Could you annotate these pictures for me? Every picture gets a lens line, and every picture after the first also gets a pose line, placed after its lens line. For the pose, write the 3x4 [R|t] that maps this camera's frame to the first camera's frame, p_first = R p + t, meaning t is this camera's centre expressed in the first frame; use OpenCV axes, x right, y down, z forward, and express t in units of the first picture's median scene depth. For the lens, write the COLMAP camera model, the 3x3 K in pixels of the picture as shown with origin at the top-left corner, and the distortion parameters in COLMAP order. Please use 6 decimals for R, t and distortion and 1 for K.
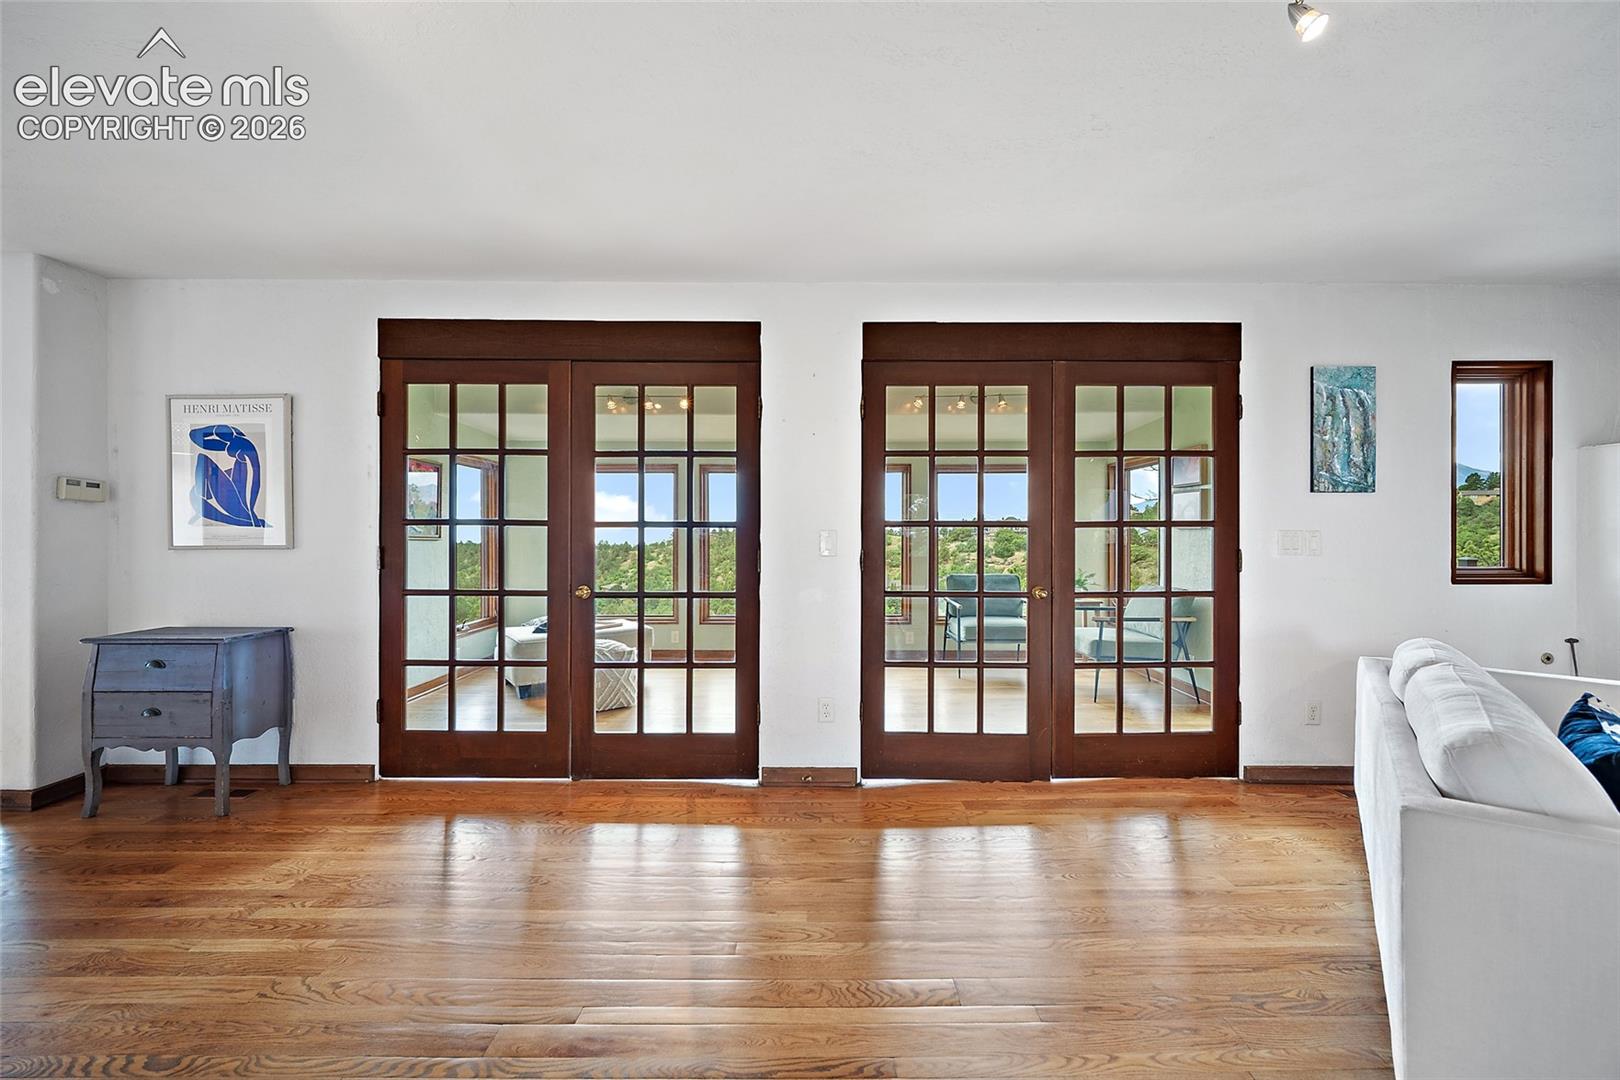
lens RADIAL K [[642.8, 0, 811.2], [0, 642.8, 536.7], [0, 0, 1]] dist [0.002619, 0.000007]
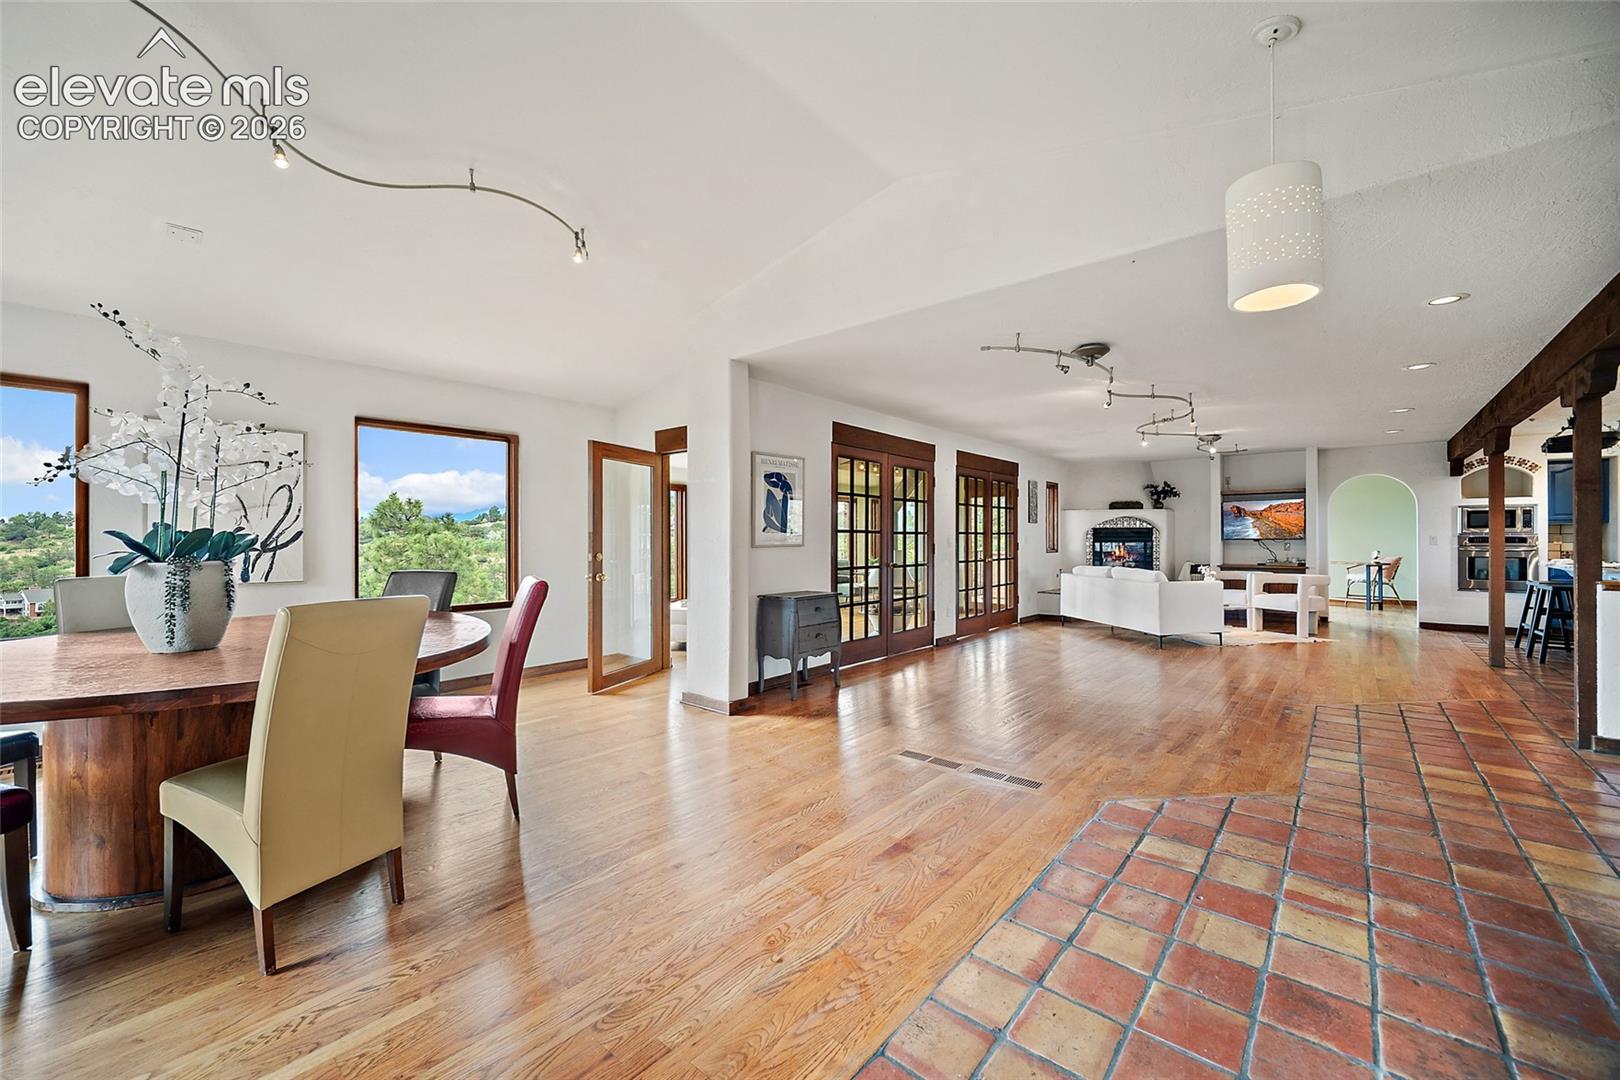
lens RADIAL K [[643.0, 0, 811.9], [0, 643.0, 539.4], [0, 0, 1]] dist [-0.003513, 0.001941]
pose [[0.637394, -0.005504, 0.770518, -2.146157], [0.002352, 0.999984, 0.005198, -0.007784], [-0.770534, -0.001501, 0.637397, -0.136149]]
